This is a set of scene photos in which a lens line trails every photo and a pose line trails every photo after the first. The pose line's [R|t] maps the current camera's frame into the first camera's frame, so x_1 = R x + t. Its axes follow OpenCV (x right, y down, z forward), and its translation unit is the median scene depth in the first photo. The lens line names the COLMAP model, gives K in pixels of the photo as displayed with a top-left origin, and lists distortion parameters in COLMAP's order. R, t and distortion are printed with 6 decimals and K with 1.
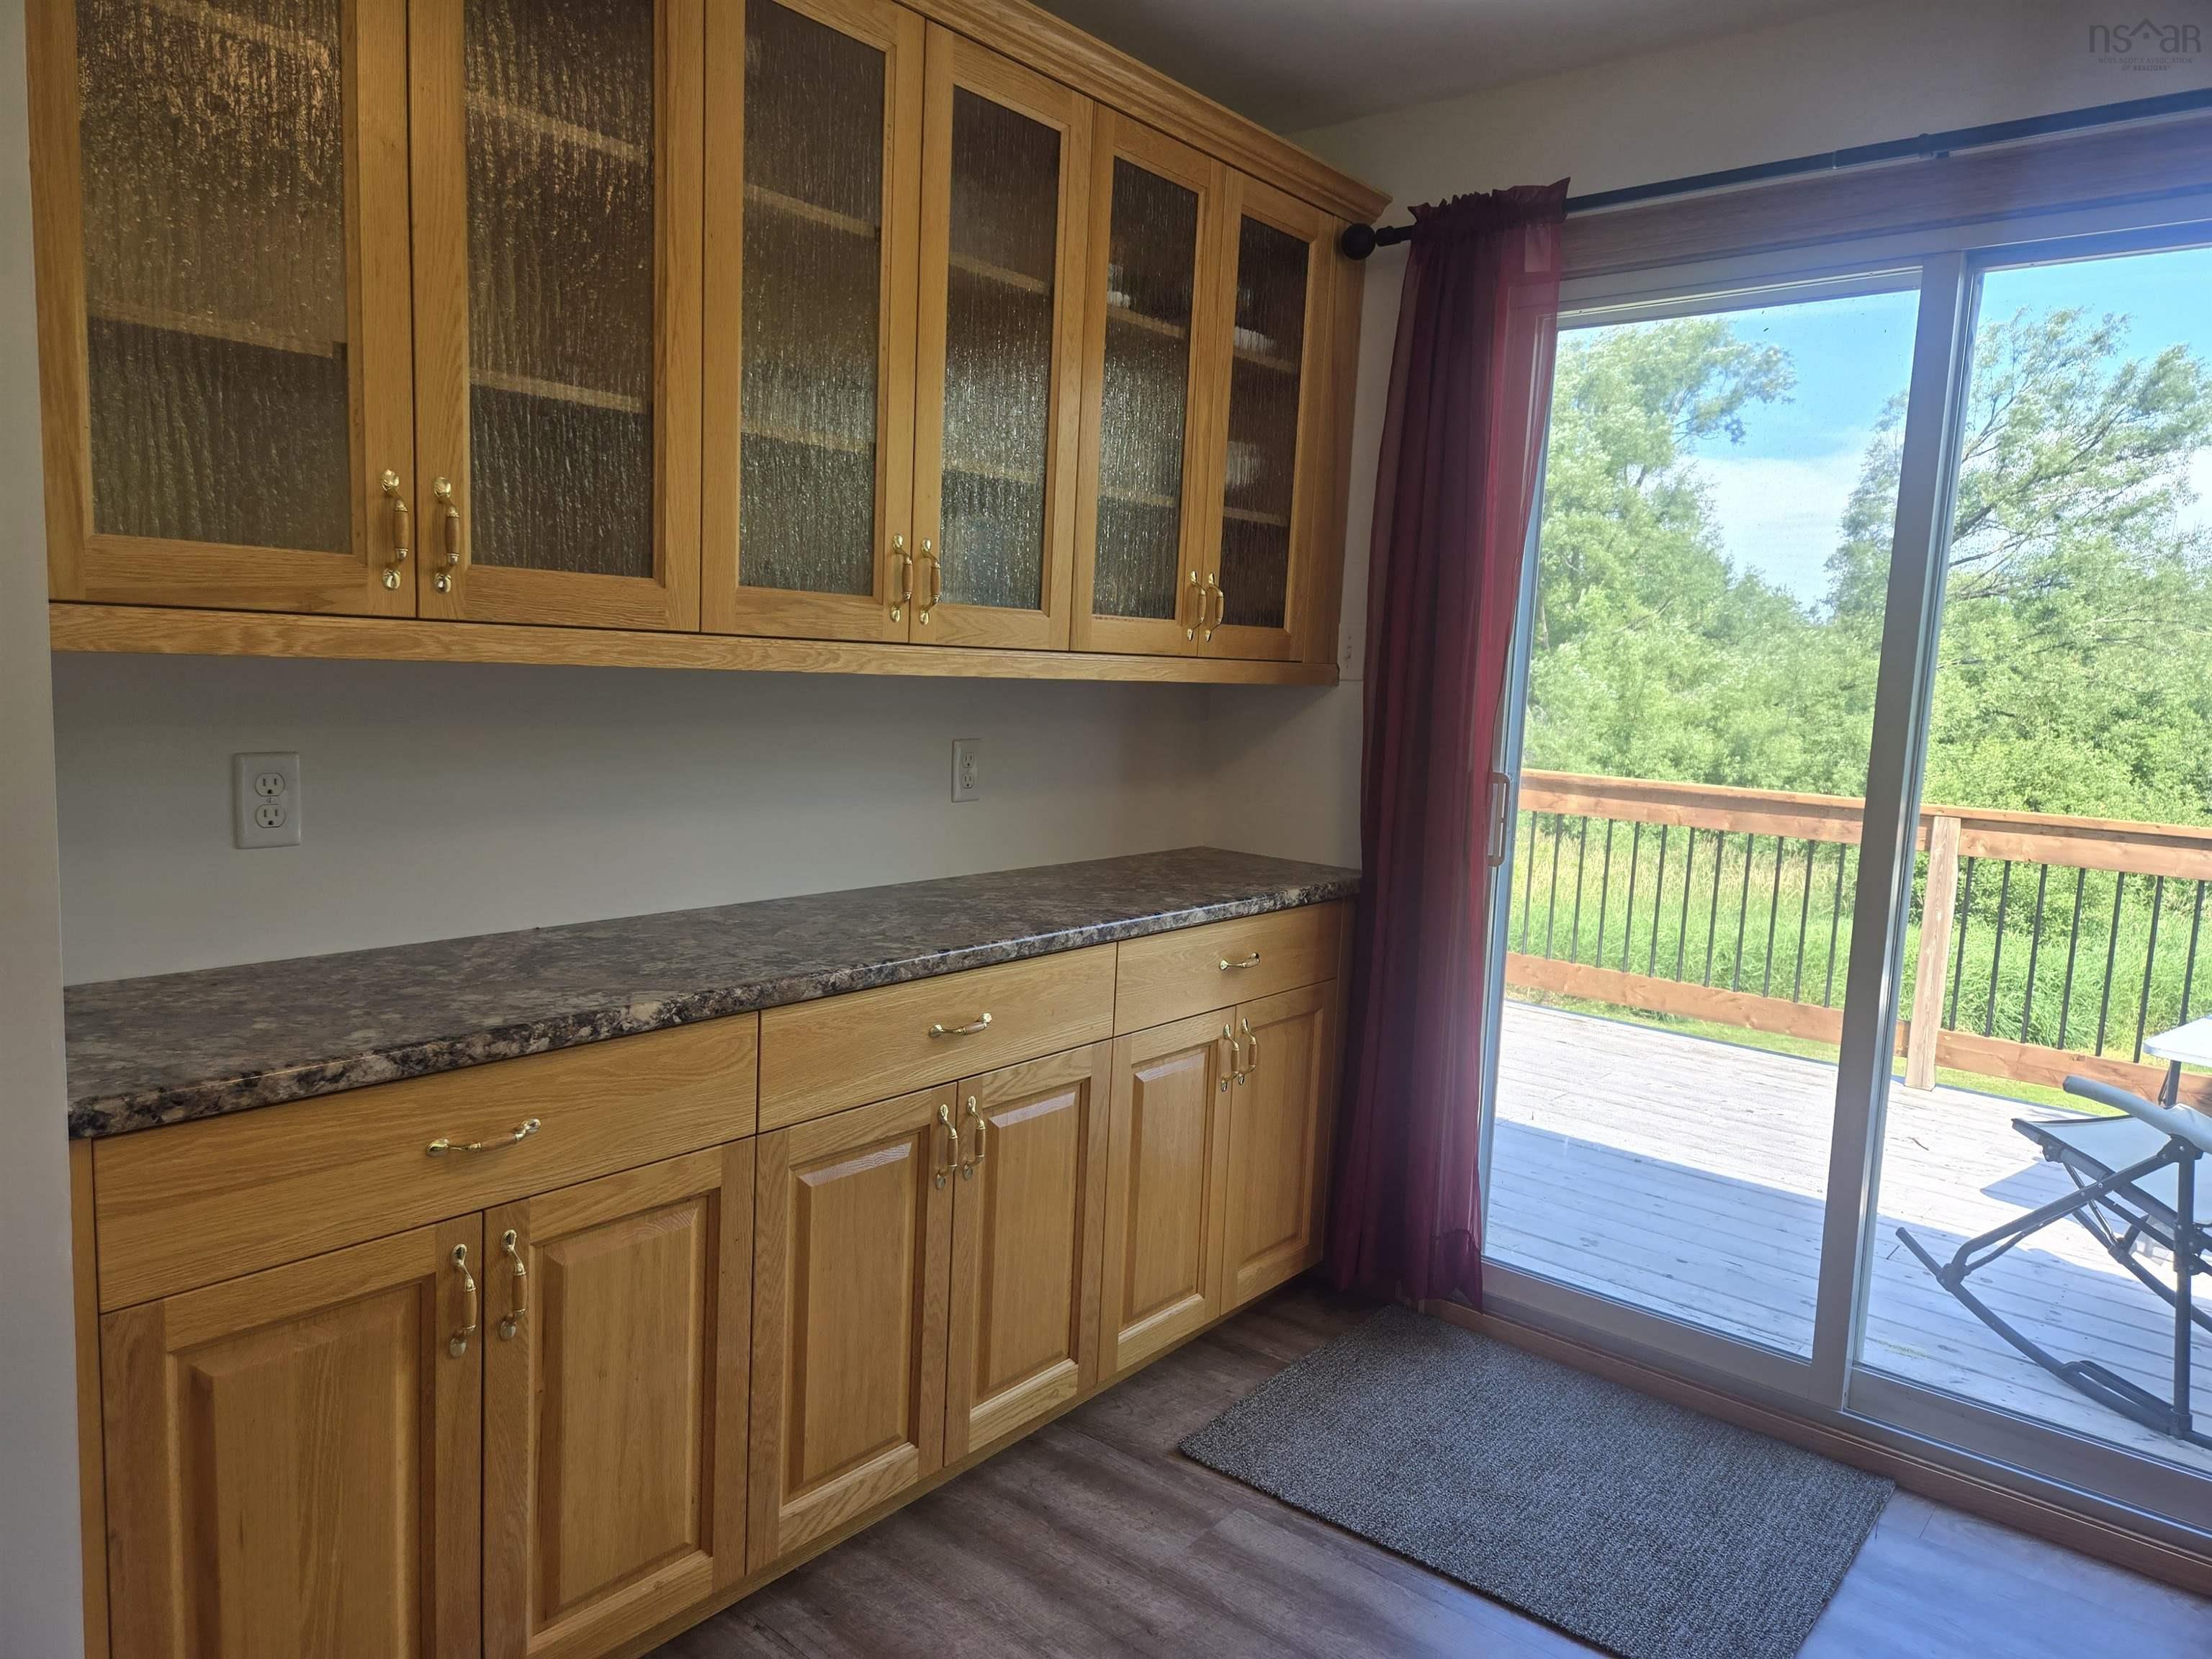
lens RADIAL K [[1475.2, 0, 1092.4], [0, 1475.2, 828.8], [0, 0, 1]] dist [0.053718, -0.044325]
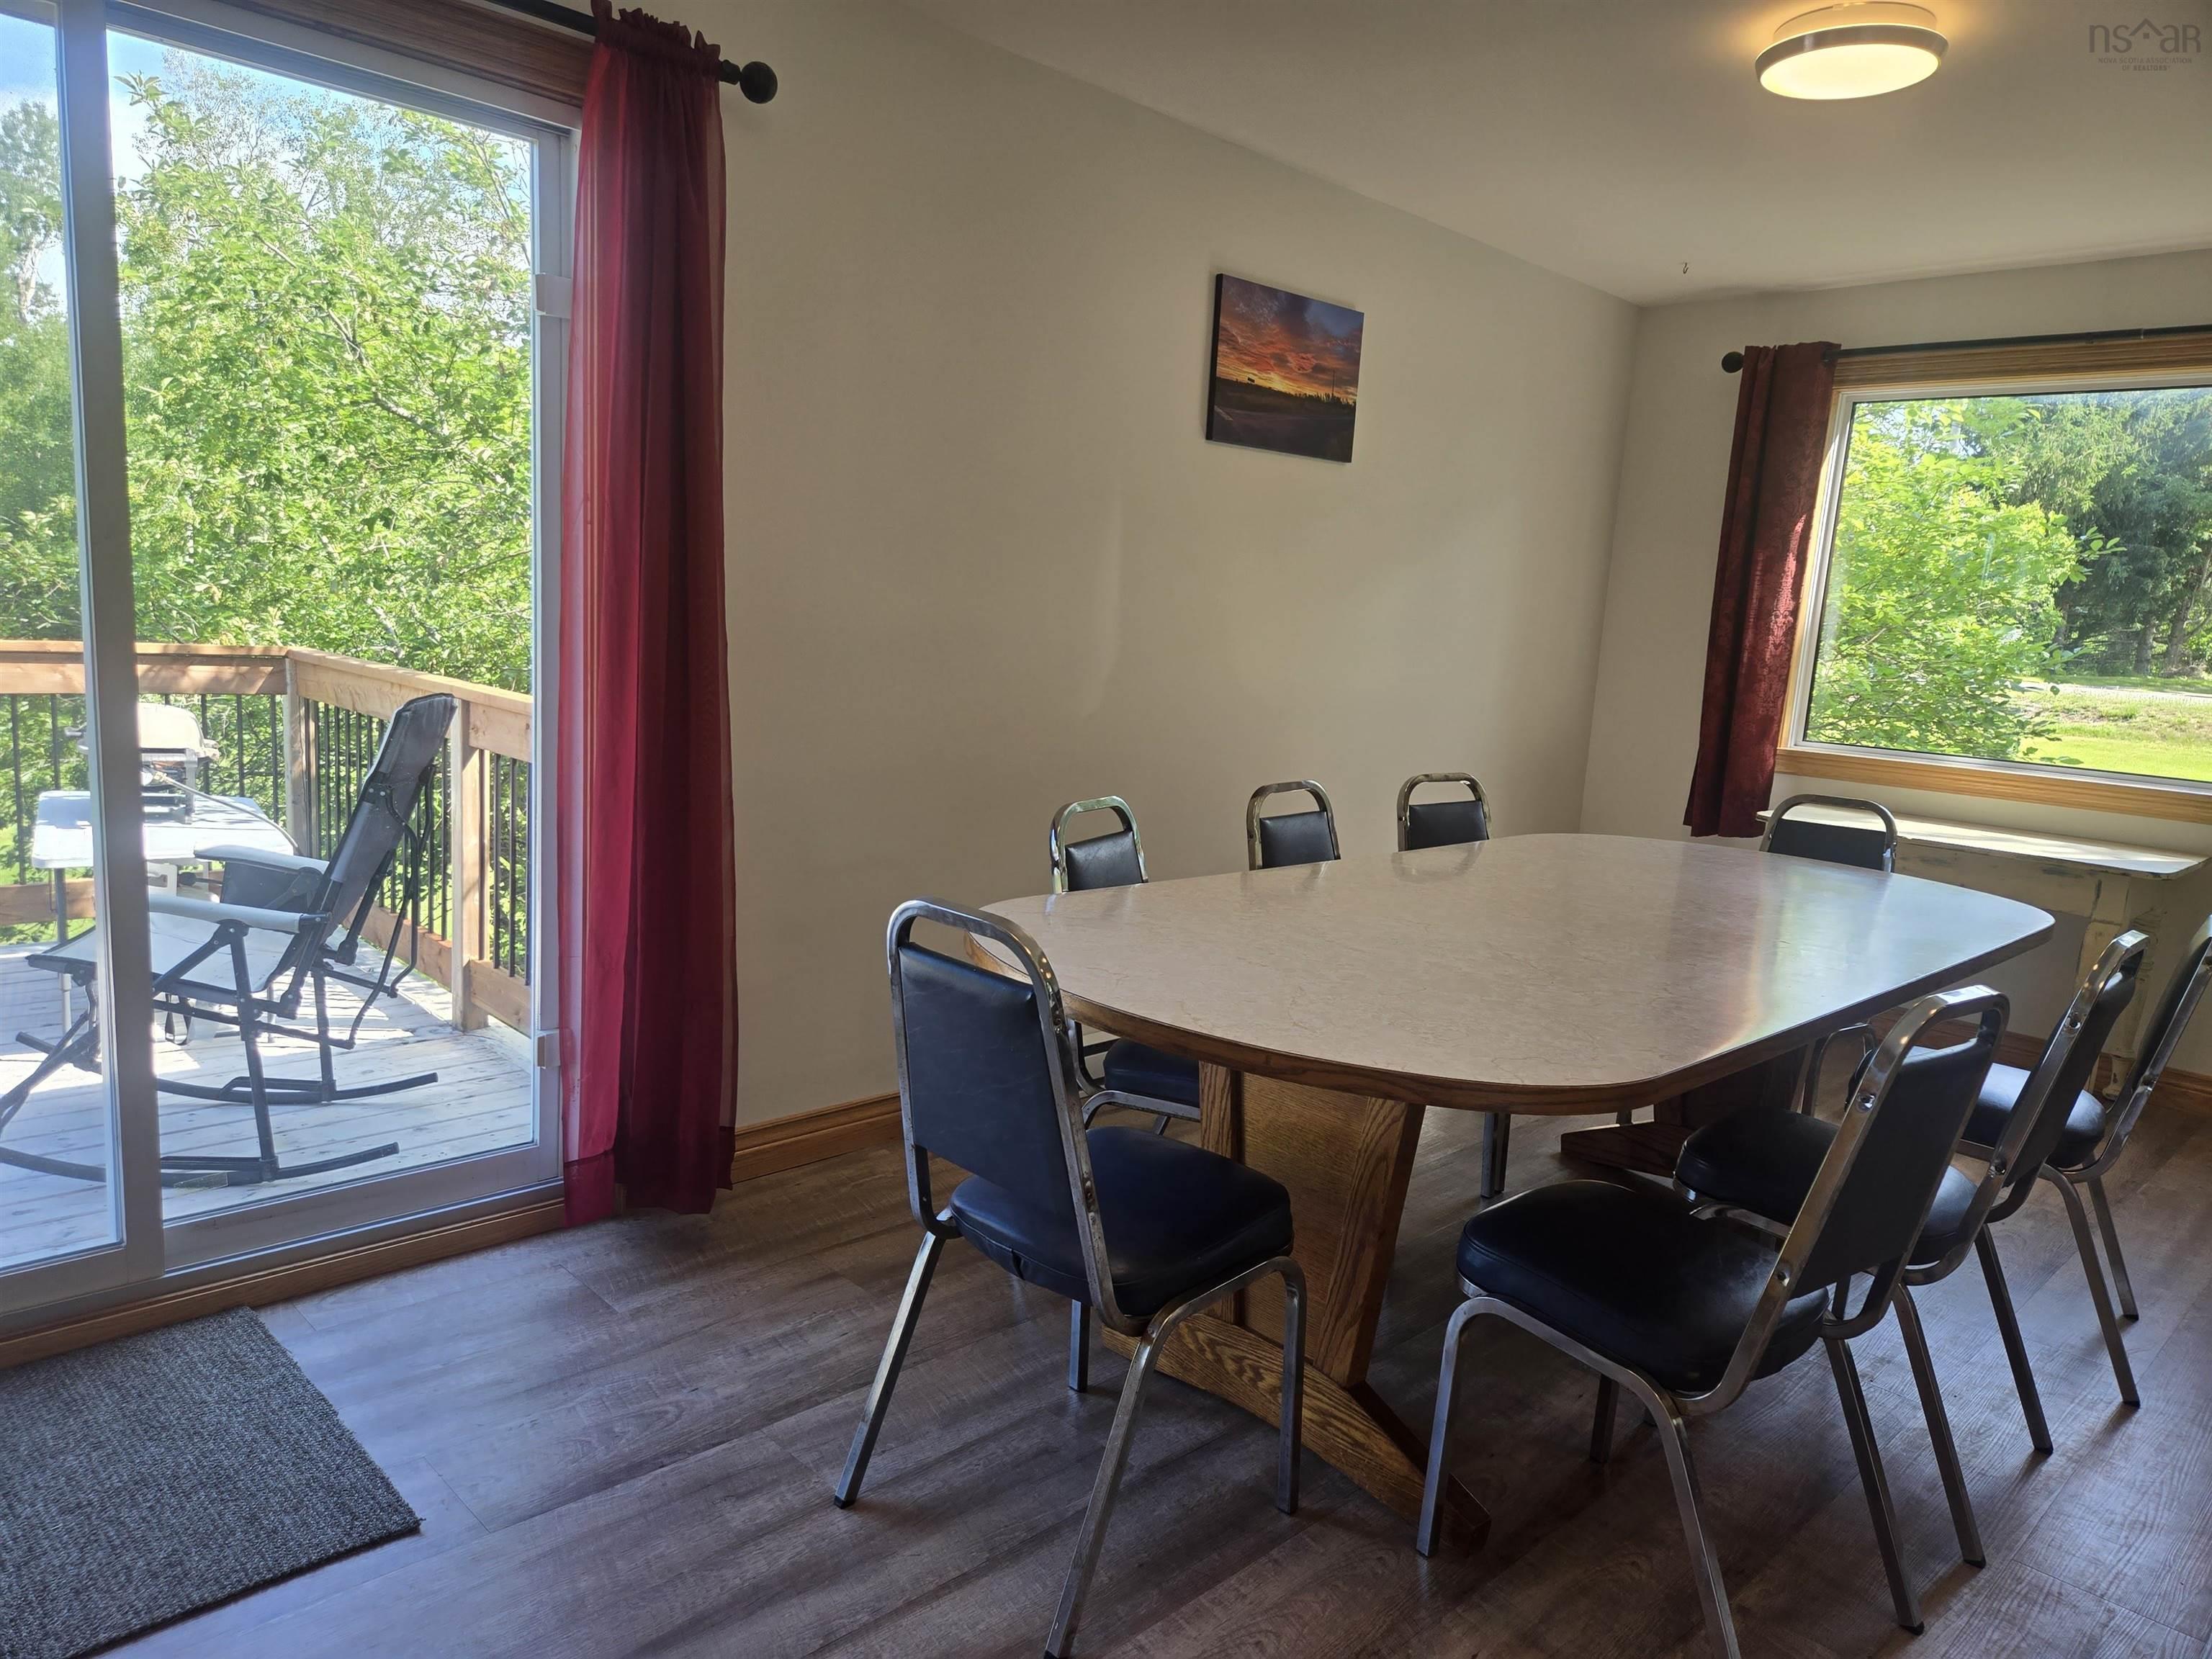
lens RADIAL K [[1475.2, 0, 1096.7], [0, 1475.2, 838.1], [0, 0, 1]] dist [0.053718, -0.044325]
pose [[0.110348, -0.200263, 0.973508, -0.329631], [0.071333, 0.978560, 0.193217, -0.024327], [-0.991330, 0.048122, 0.122267, 0.314923]]
